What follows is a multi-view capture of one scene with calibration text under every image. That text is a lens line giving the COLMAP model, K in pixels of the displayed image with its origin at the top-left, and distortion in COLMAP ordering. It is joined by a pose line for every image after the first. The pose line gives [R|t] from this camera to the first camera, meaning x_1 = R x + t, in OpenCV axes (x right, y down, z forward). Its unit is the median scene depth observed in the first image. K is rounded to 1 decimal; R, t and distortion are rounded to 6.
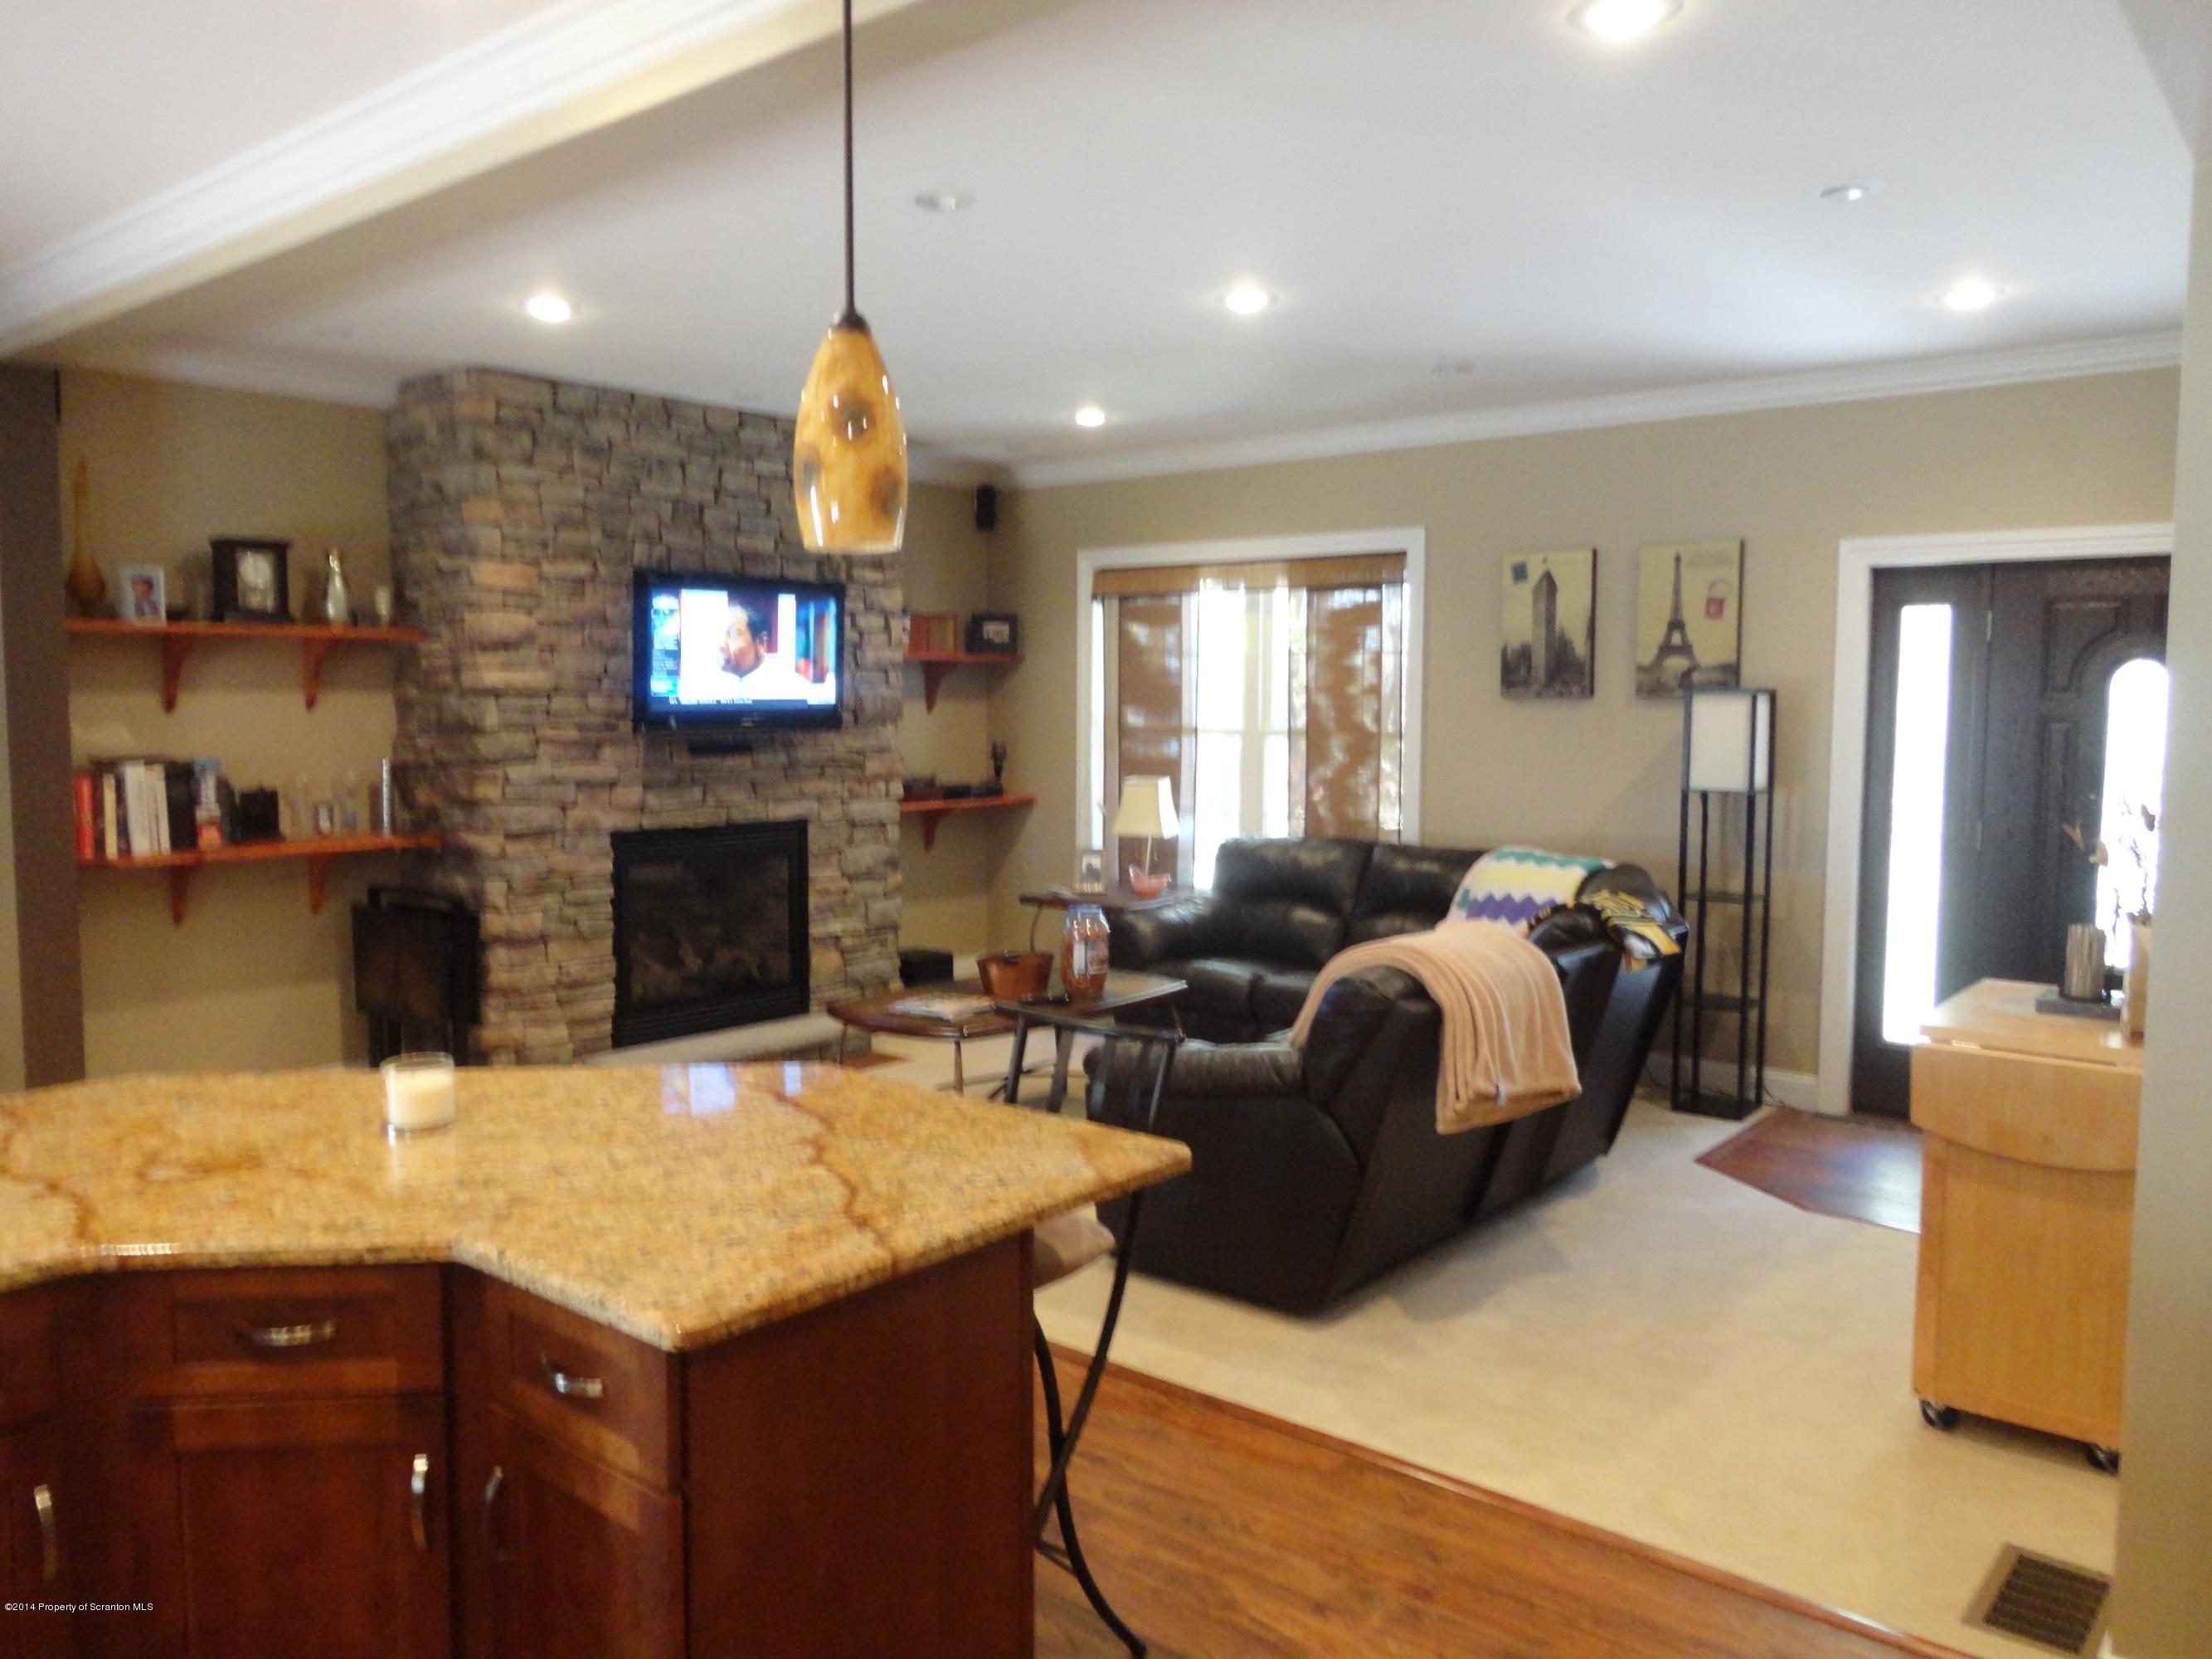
lens RADIAL K [[1630.7, 0, 1098.5], [0, 1630.7, 832.6], [0, 0, 1]] dist [-0.003860, 0.009070]
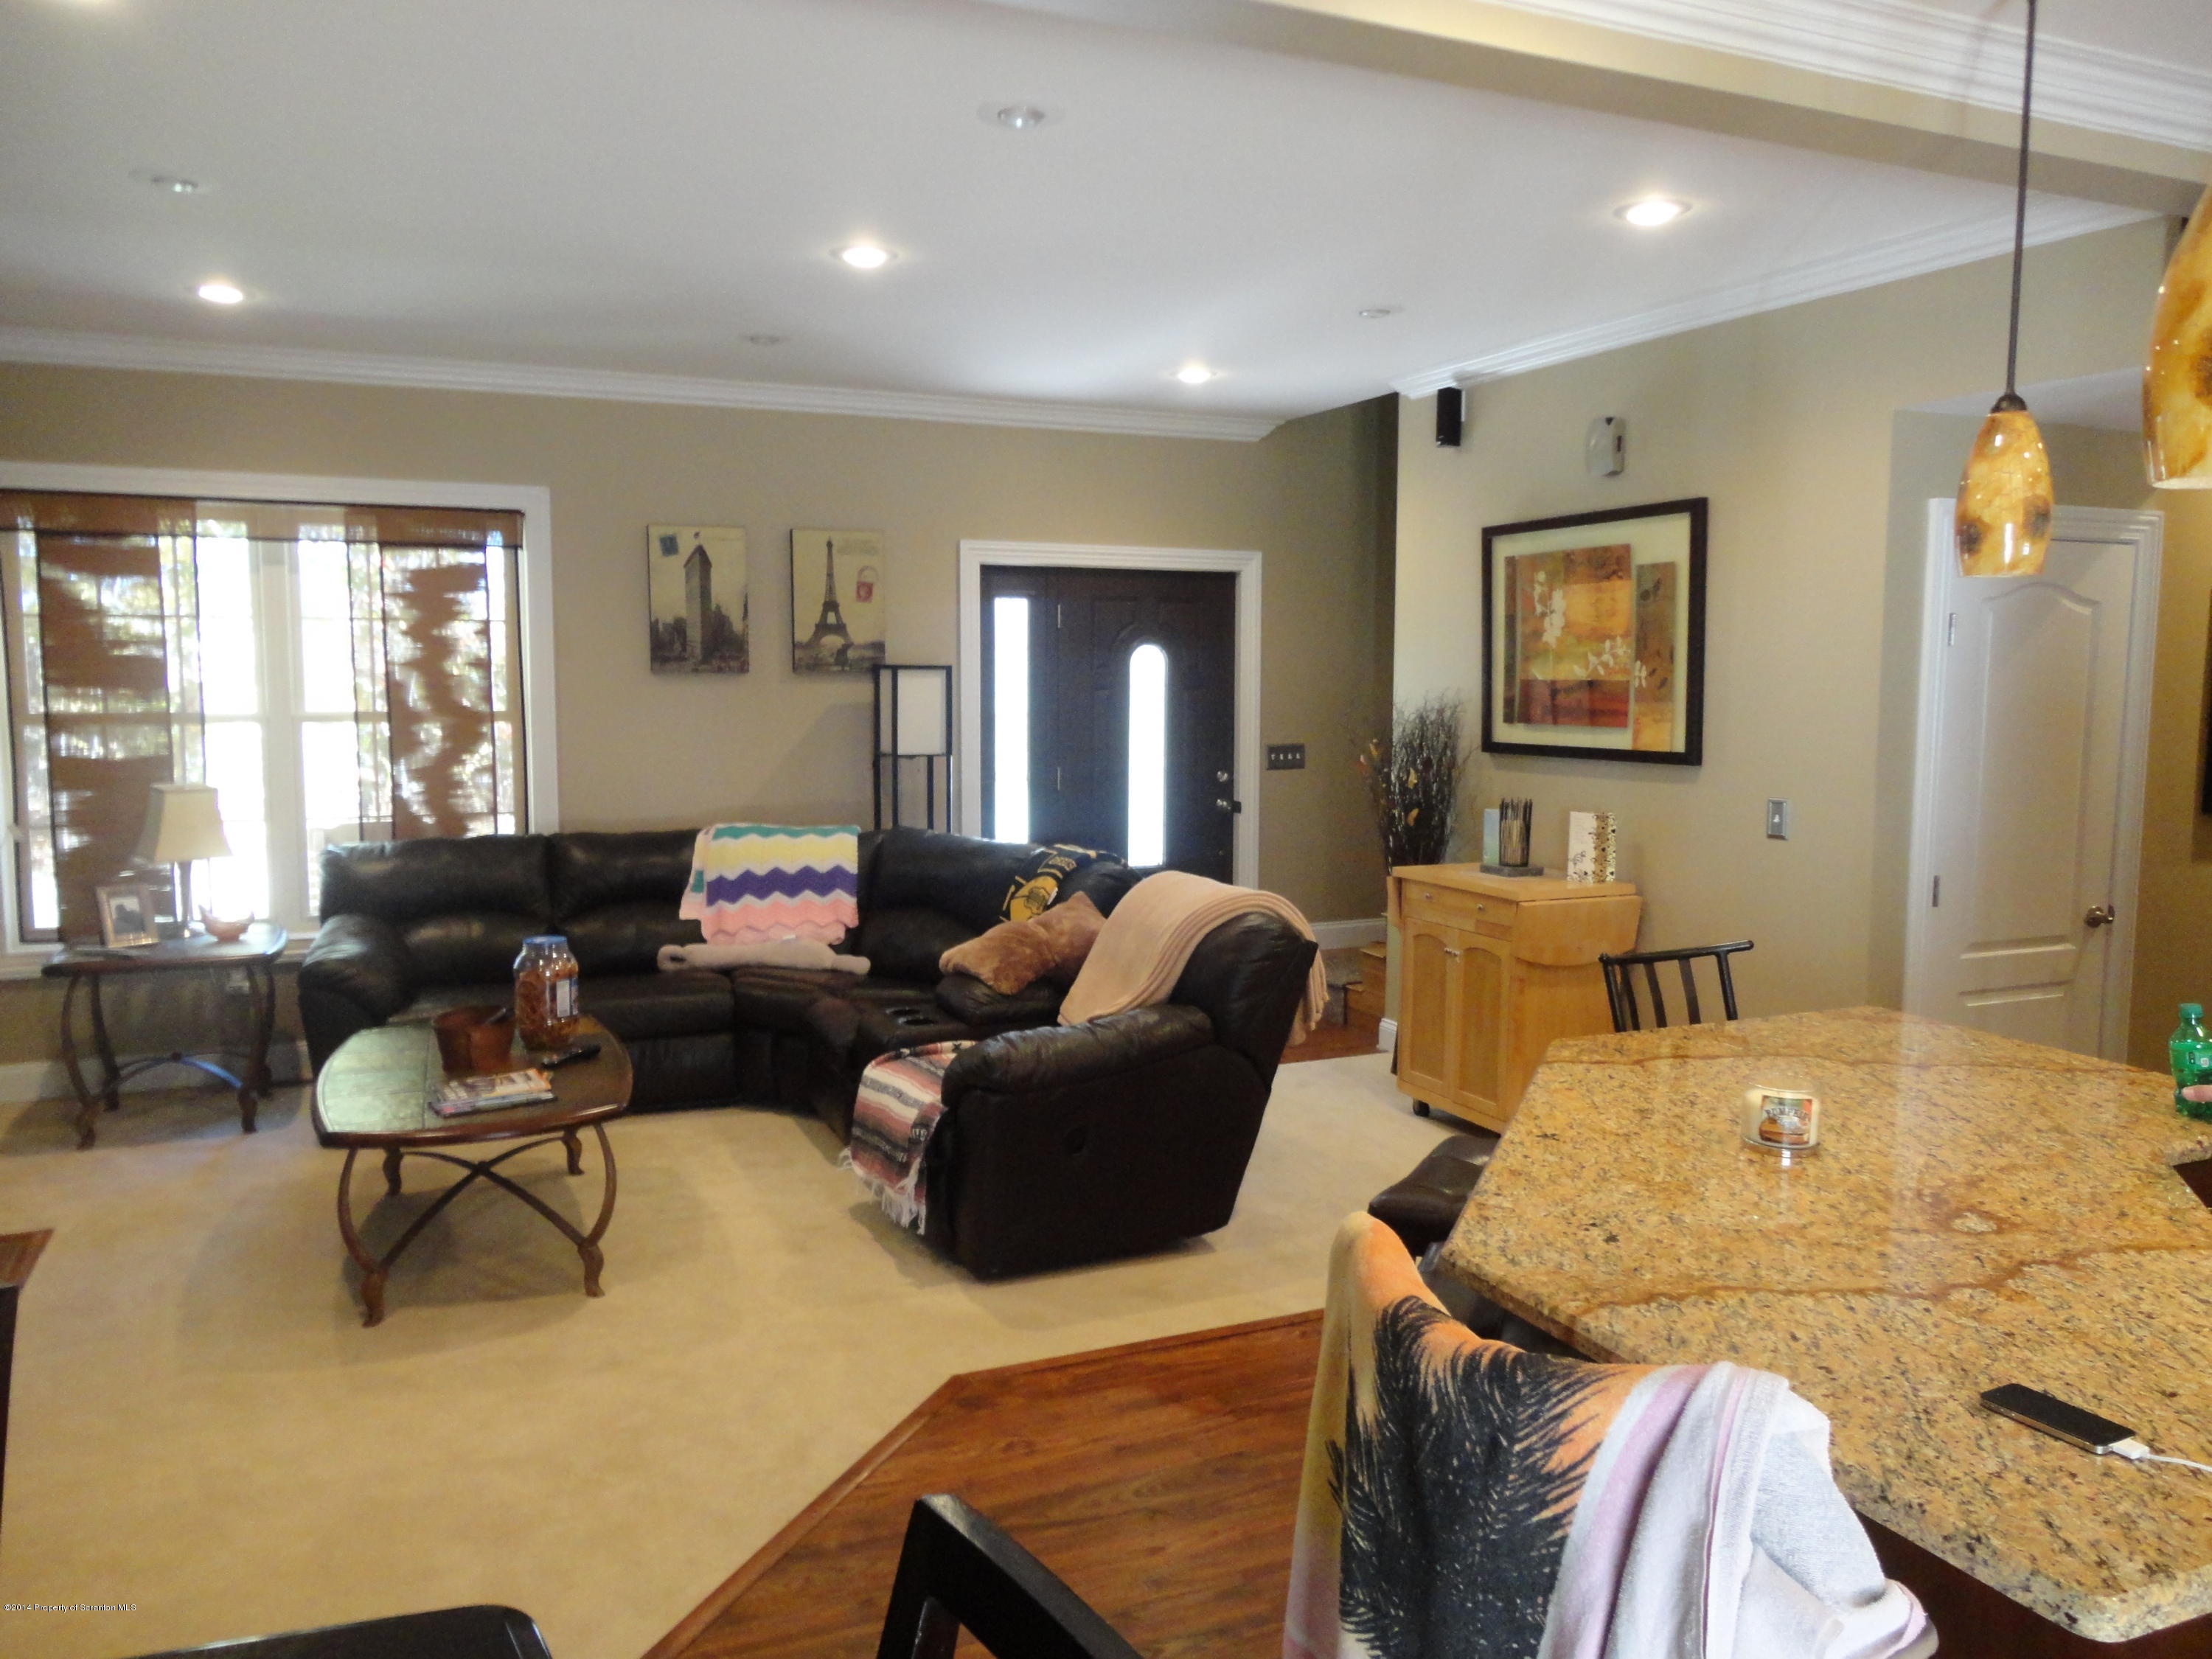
lens RADIAL K [[1630.6, 0, 1115.7], [0, 1630.6, 836.7], [0, 0, 1]] dist [-0.003860, 0.009070]
pose [[0.445540, -0.095211, 0.890185, -0.536978], [0.073401, 0.994866, 0.069671, -0.035846], [-0.892248, 0.034299, 0.450241, 0.345132]]
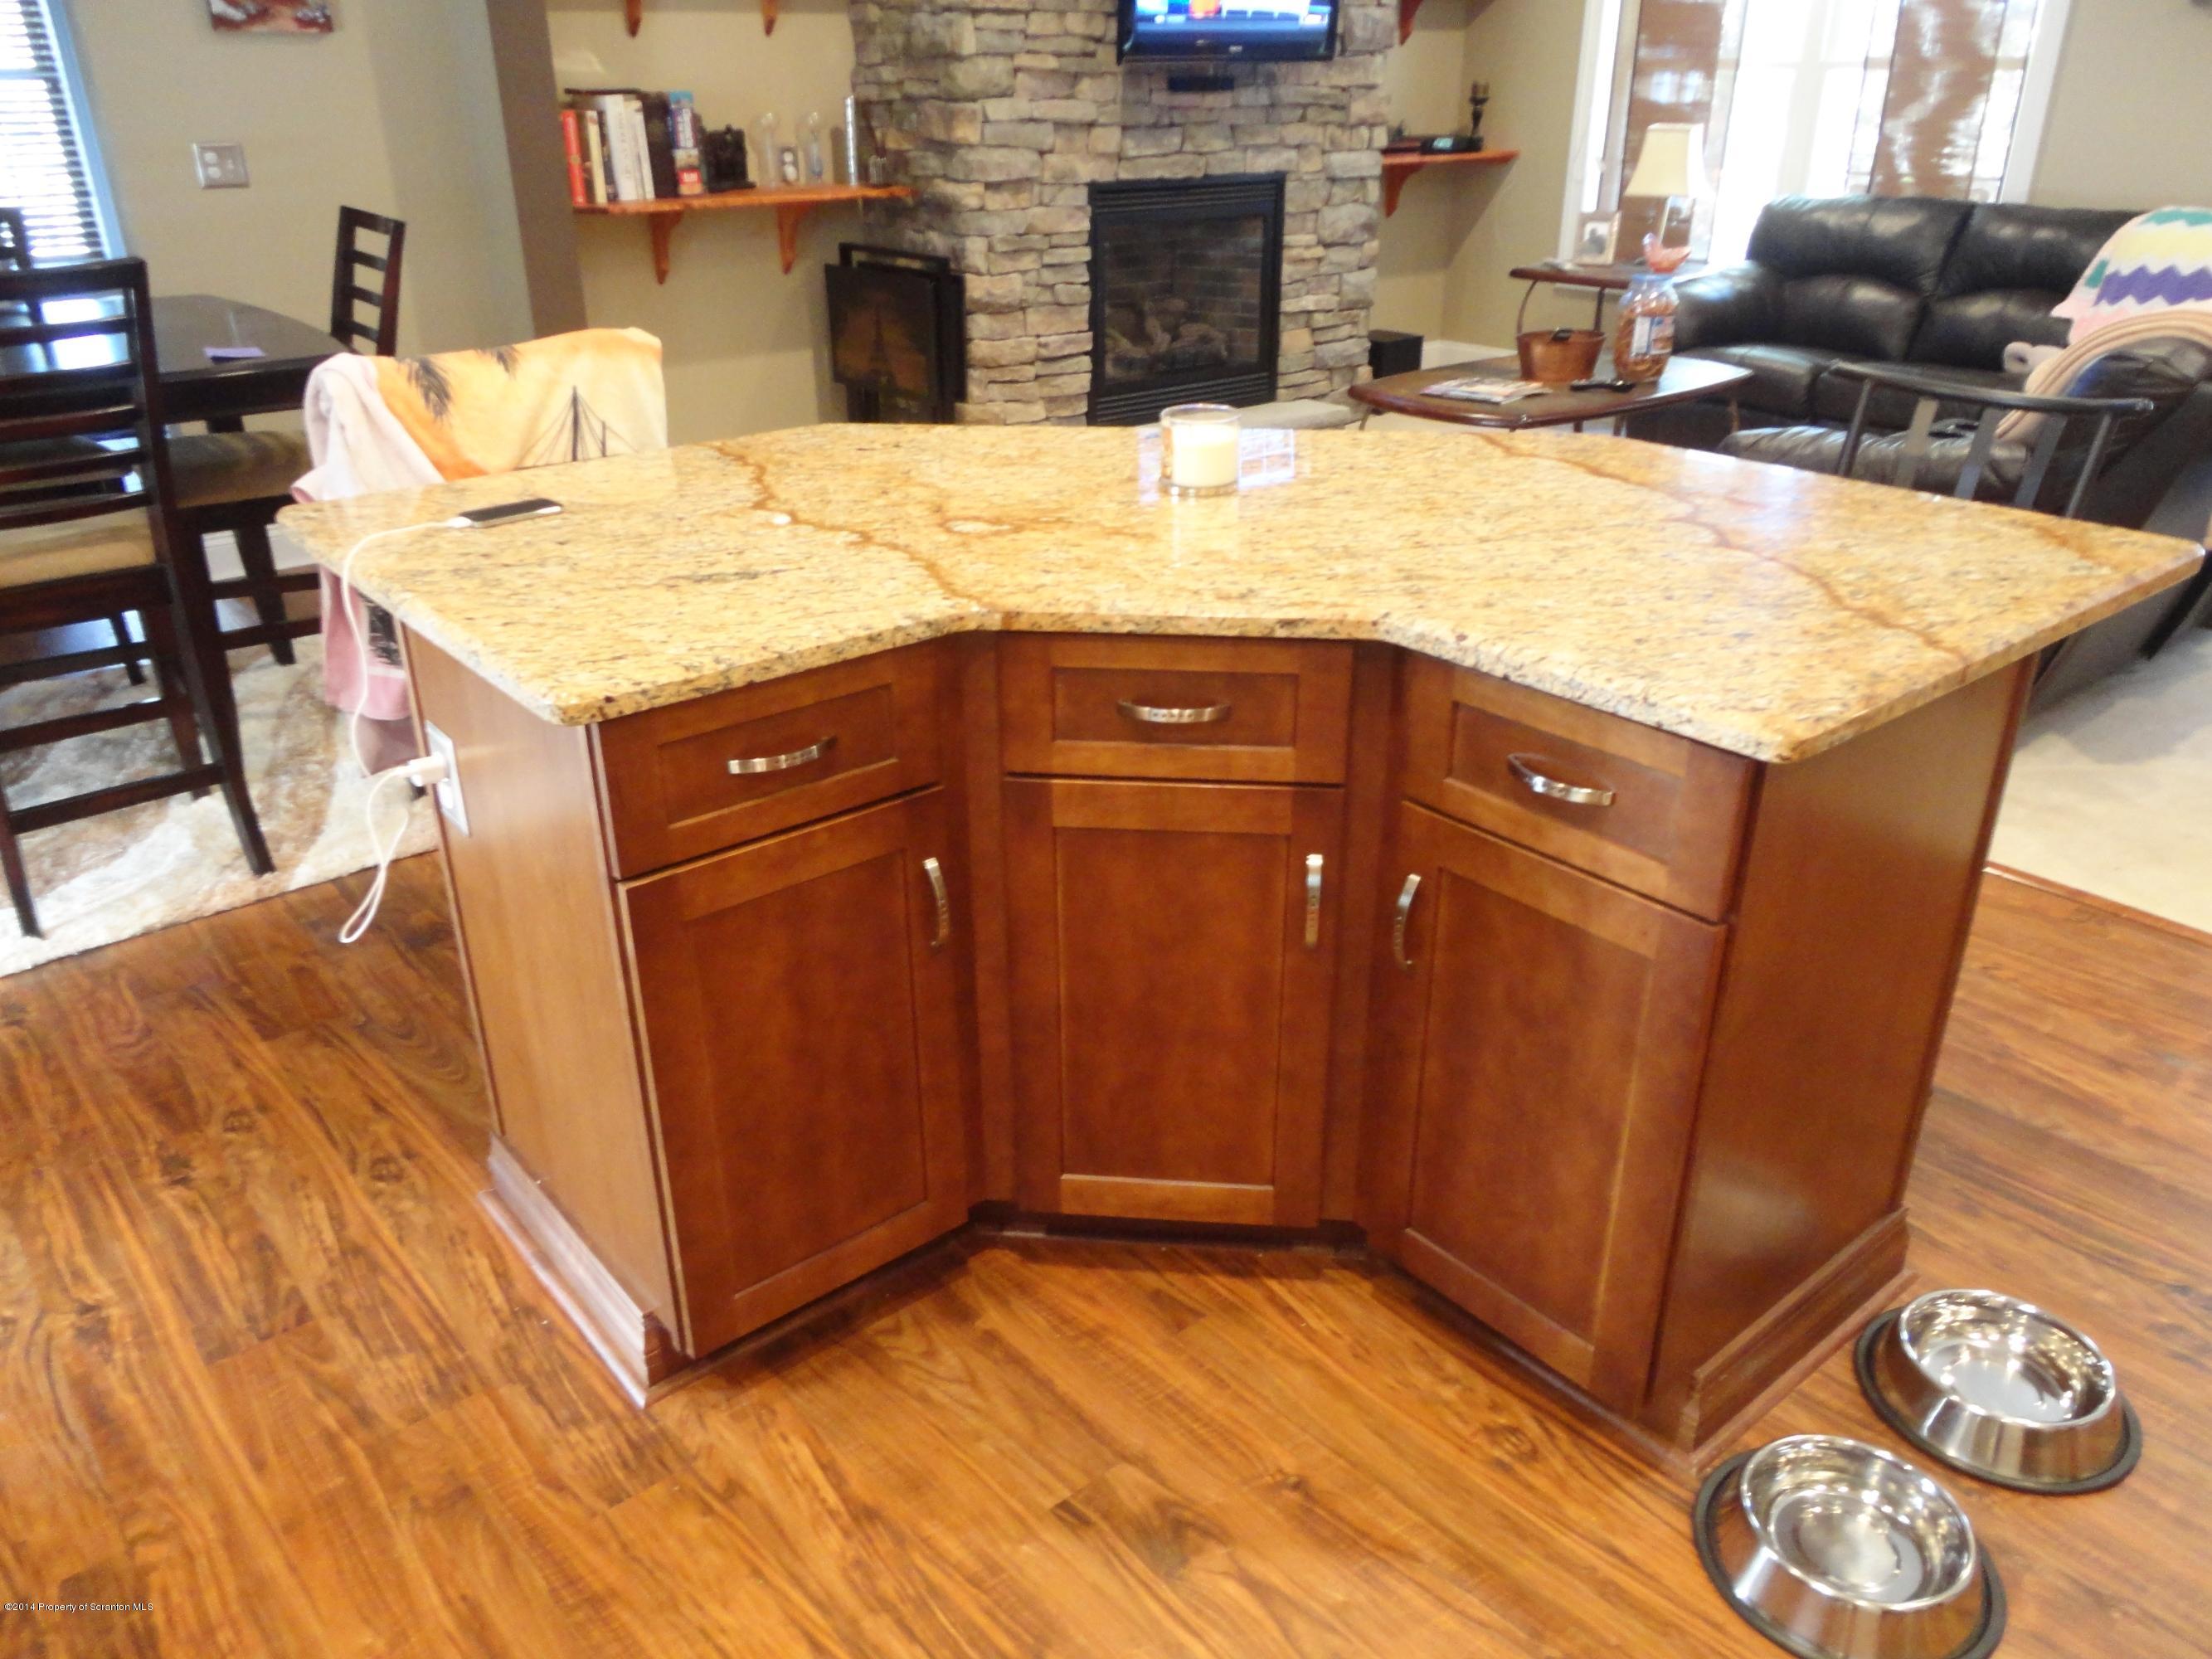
lens RADIAL K [[1630.7, 0, 1105.6], [0, 1630.7, 838.2], [0, 0, 1]] dist [-0.003860, 0.009070]
pose [[0.984002, 0.069229, -0.164157, -0.117373], [-0.006592, 0.934930, 0.354771, 0.018101], [0.178036, -0.348014, 0.920429, 0.049082]]
